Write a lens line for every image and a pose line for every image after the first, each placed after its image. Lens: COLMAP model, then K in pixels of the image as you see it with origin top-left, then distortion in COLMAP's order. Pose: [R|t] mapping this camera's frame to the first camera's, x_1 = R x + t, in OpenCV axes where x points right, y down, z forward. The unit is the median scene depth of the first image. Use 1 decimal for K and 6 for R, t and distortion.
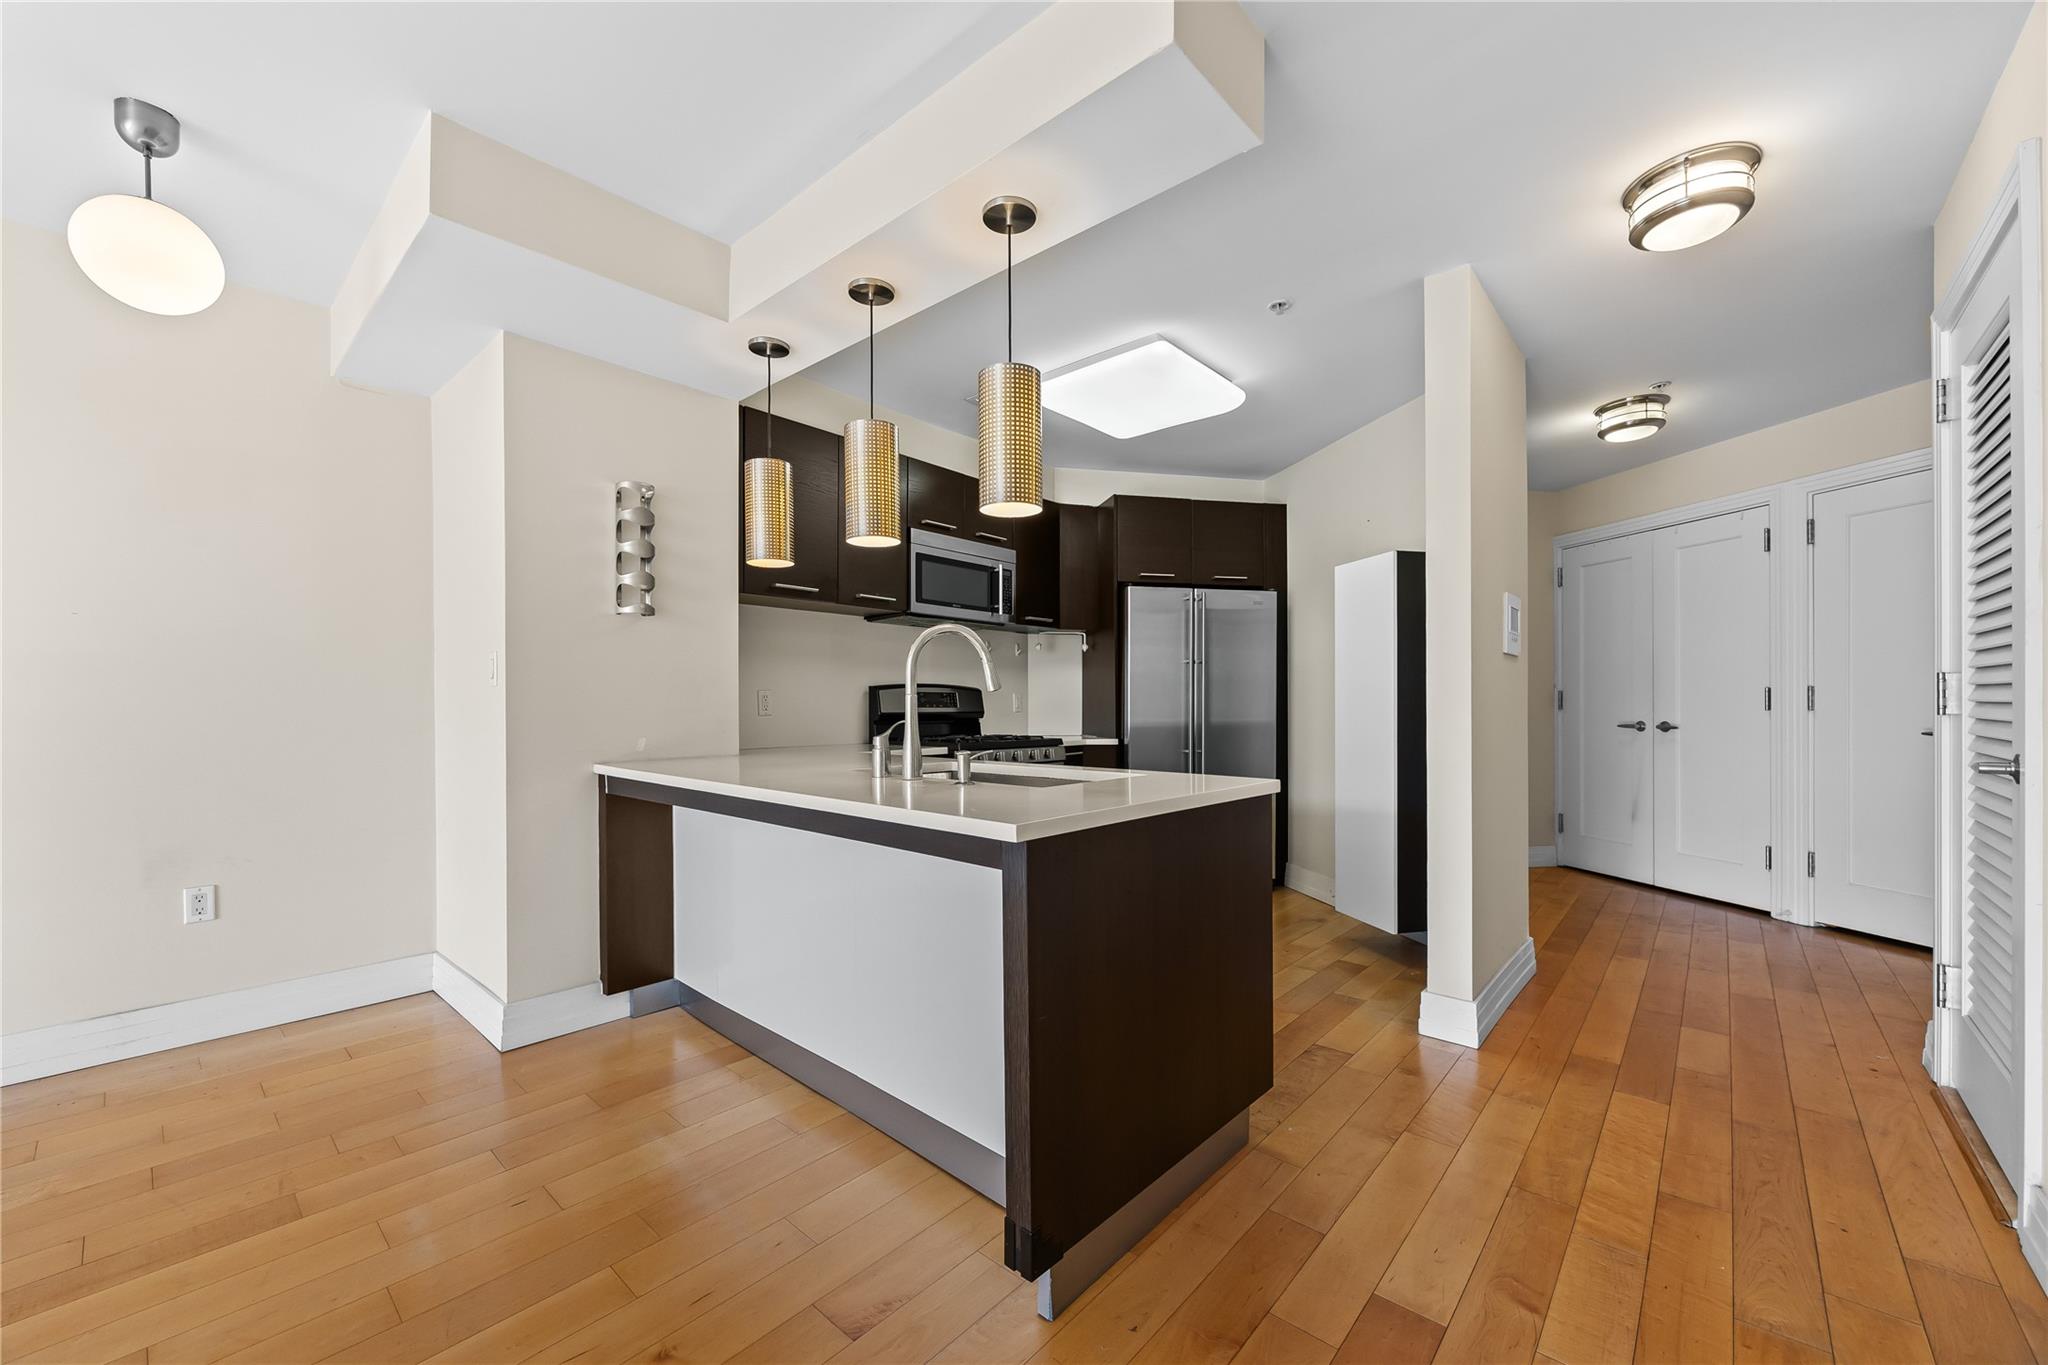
lens RADIAL K [[791.4, 0, 1017.7], [0, 791.4, 705.1], [0, 0, 1]] dist [0.006327, 0.000102]
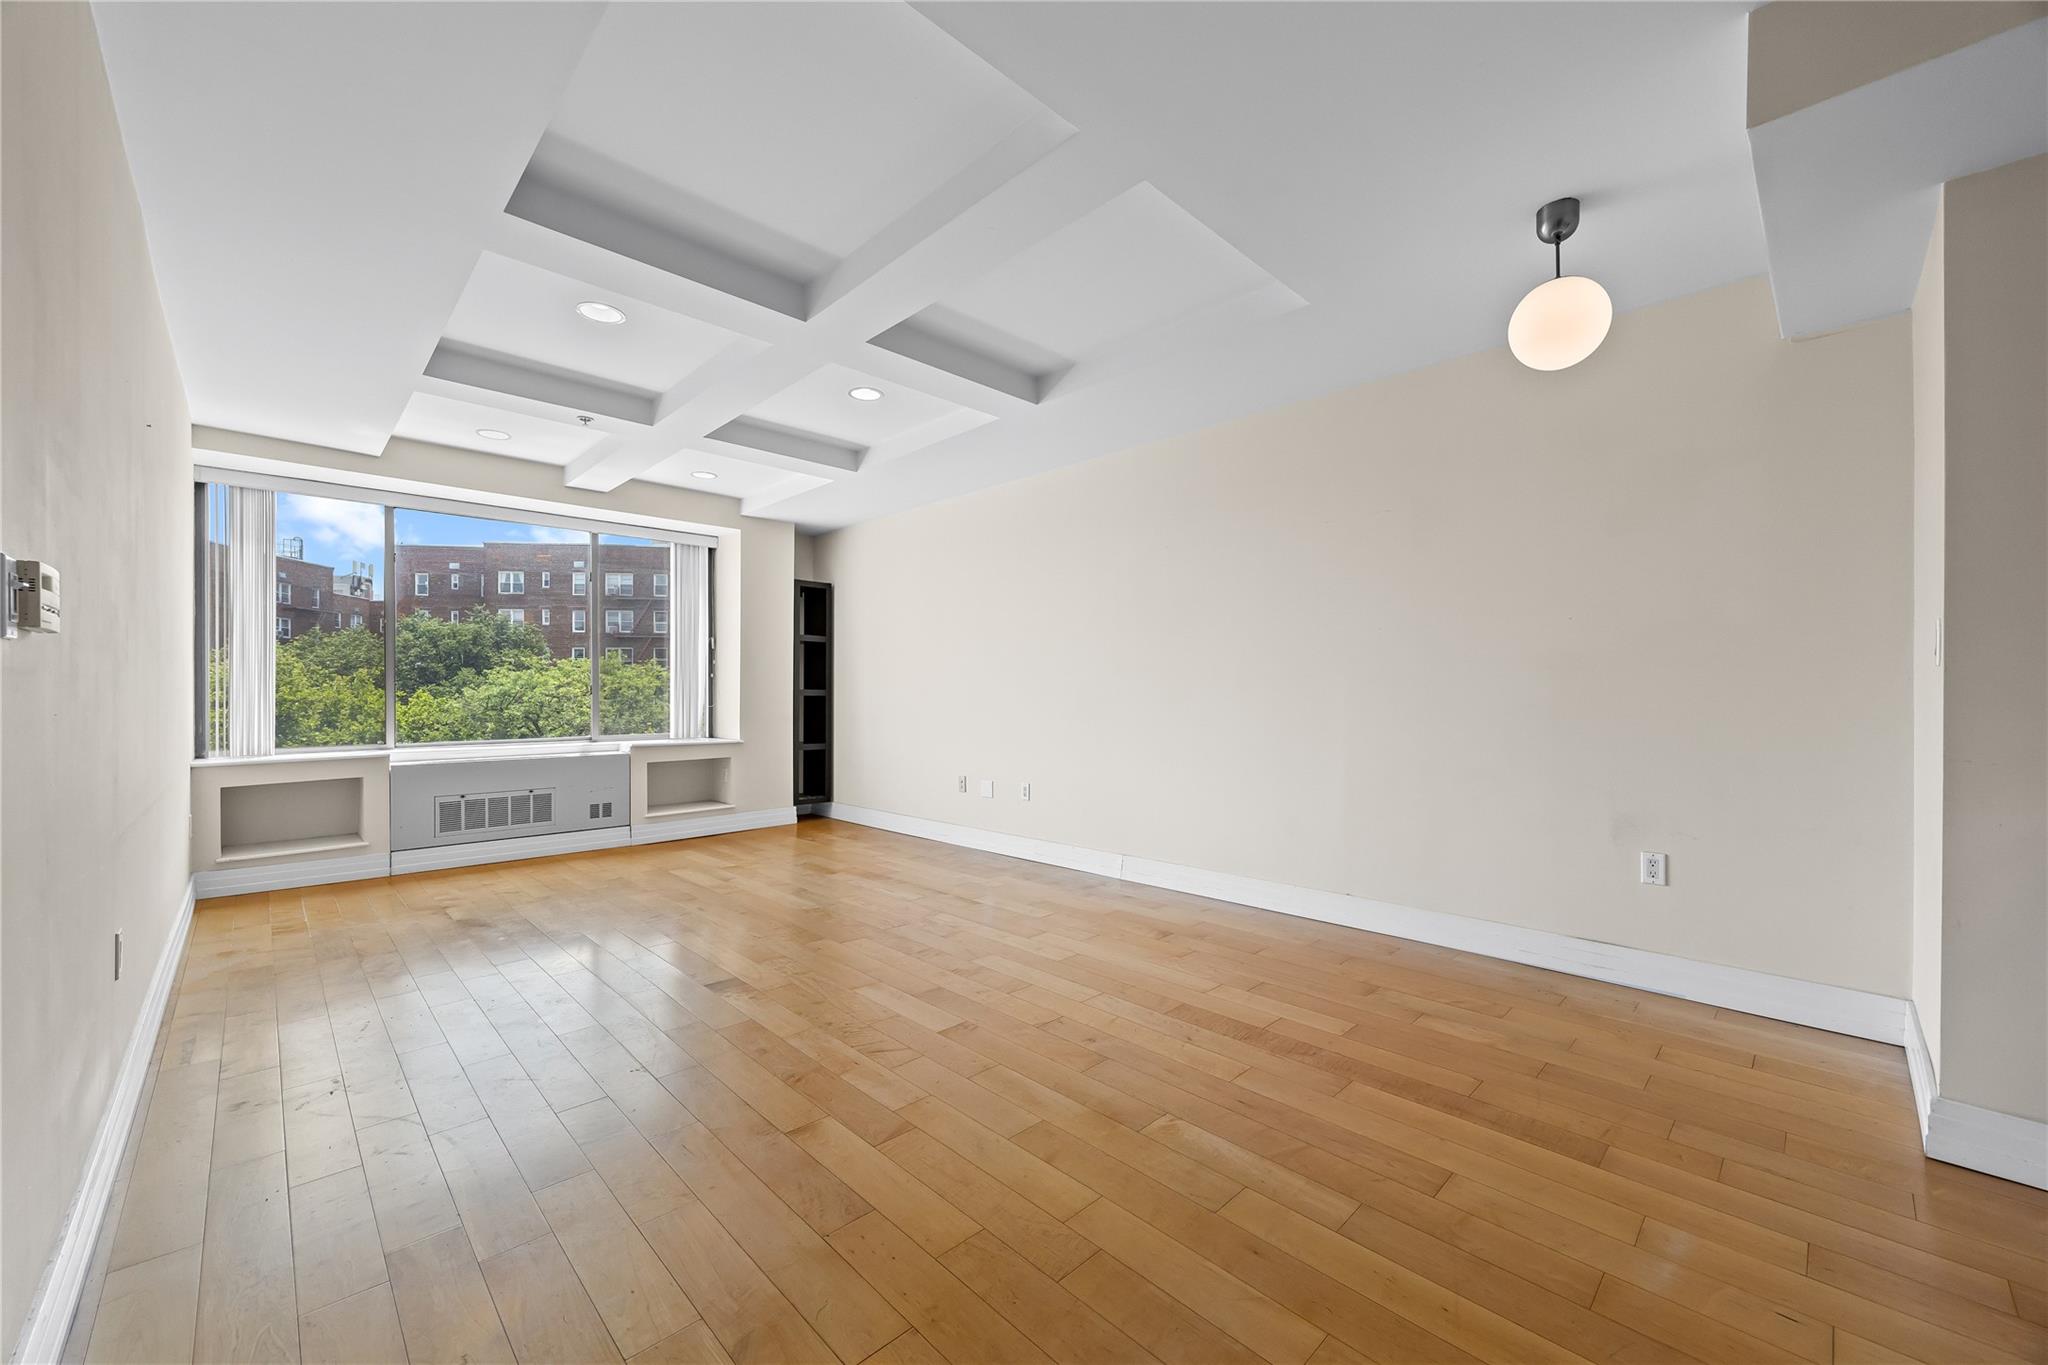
lens RADIAL K [[790.4, 0, 1021.4], [0, 790.4, 695.3], [0, 0, 1]] dist [0.001221, 0.000146]
pose [[-0.065624, 0.007241, -0.997818, 0.091675], [-0.002588, 0.999969, 0.007427, 0.001050], [0.997841, 0.003069, -0.065604, 0.128114]]
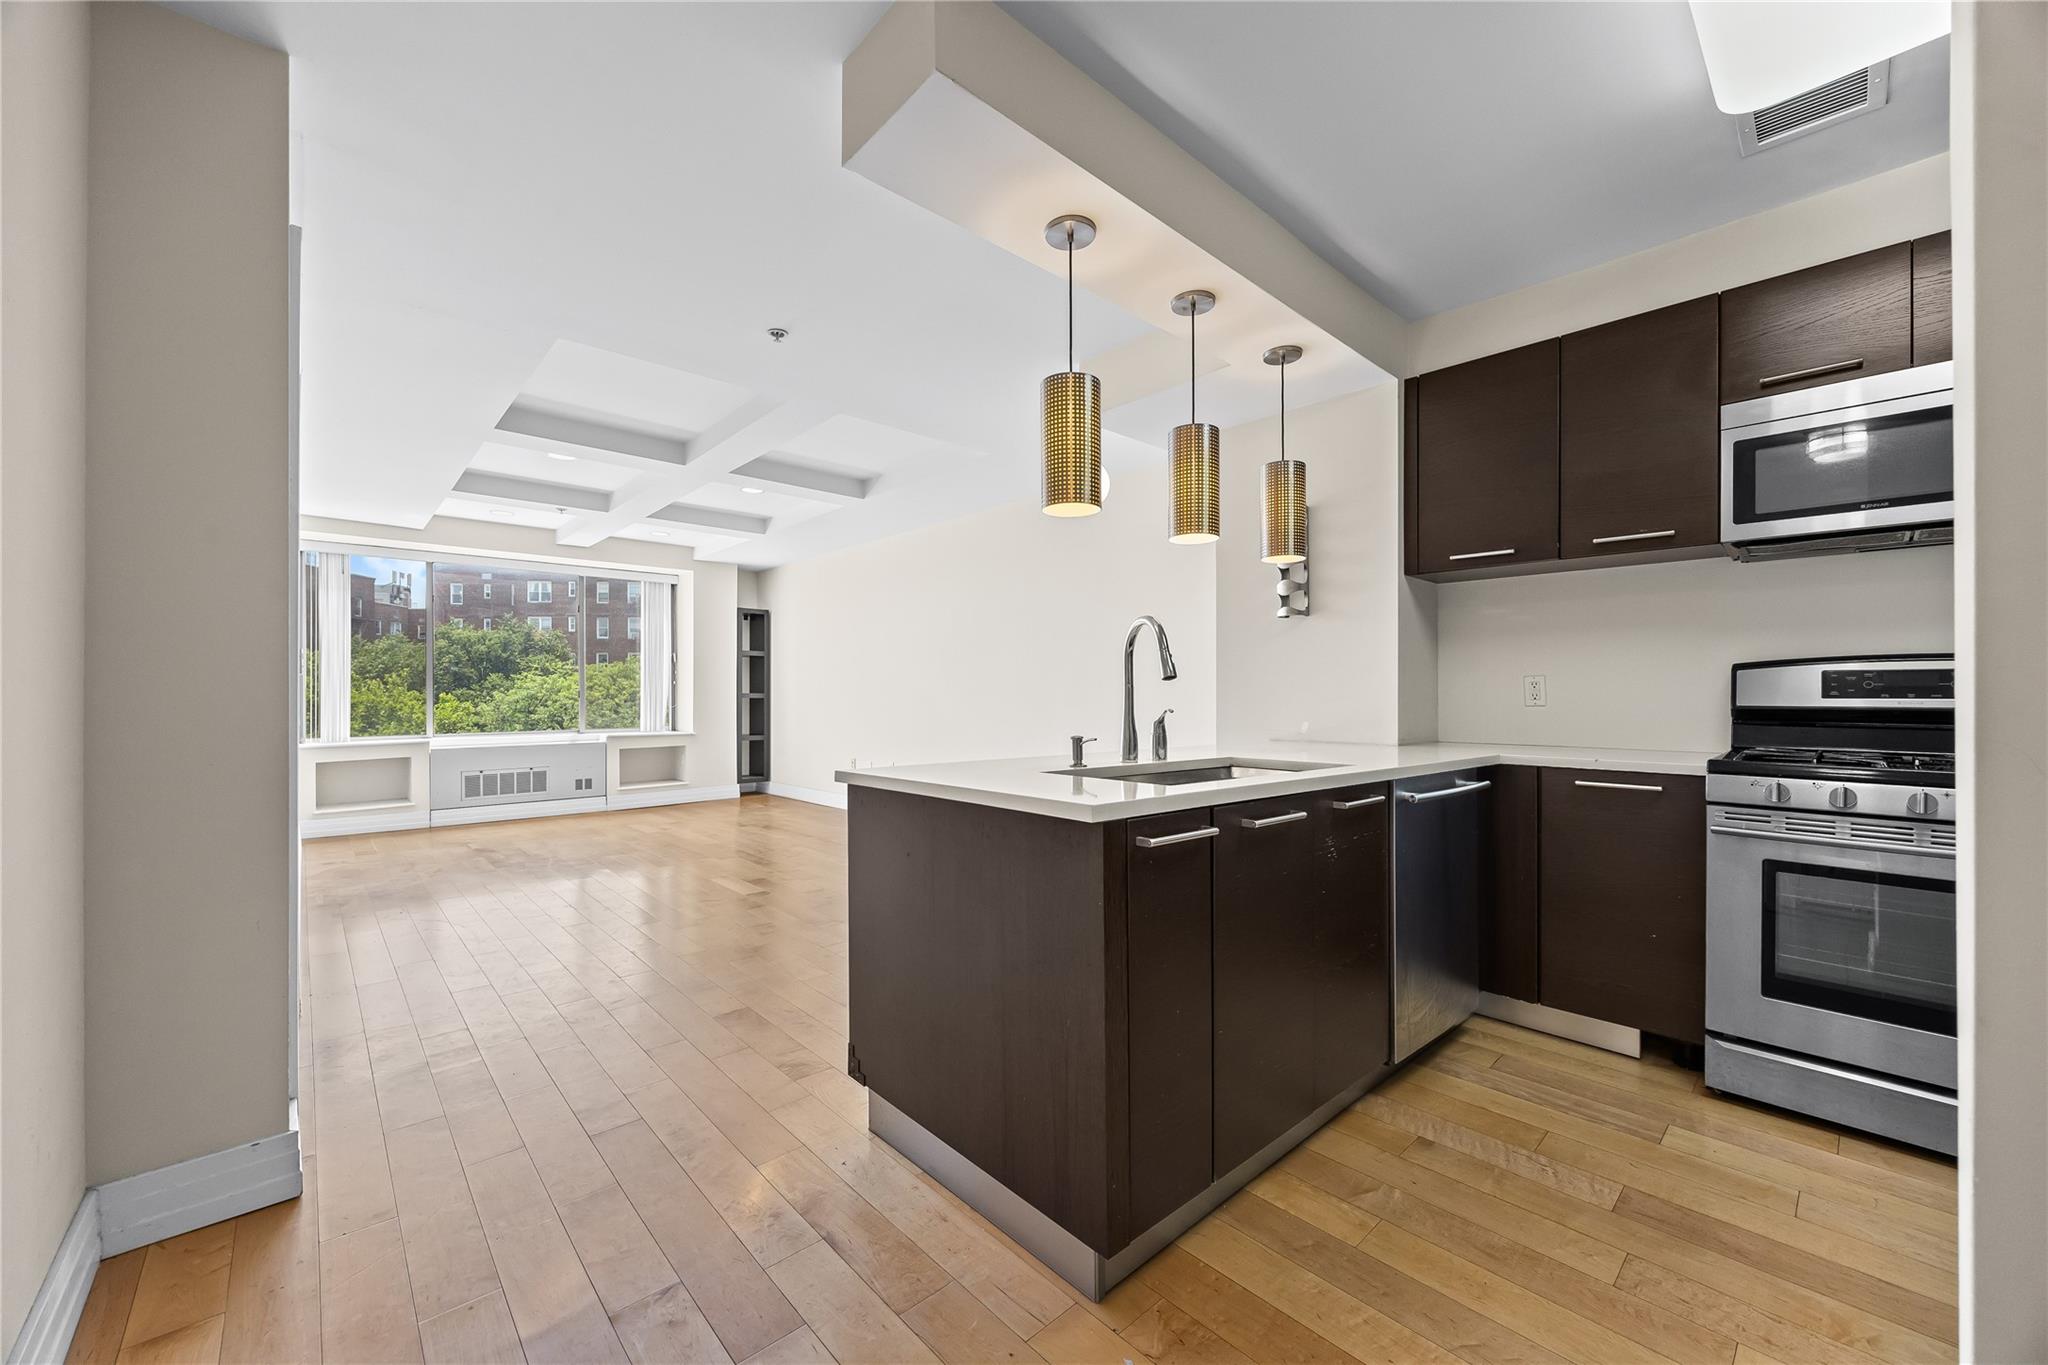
lens RADIAL K [[788.9, 0, 1021.7], [0, 788.9, 688.2], [0, 0, 1]] dist [-0.000395, -0.000032]
pose [[-0.092347, -0.004213, -0.995718, 0.518369], [0.000116, 0.999991, -0.004241, -0.001672], [0.995727, -0.000507, -0.092346, 0.506797]]
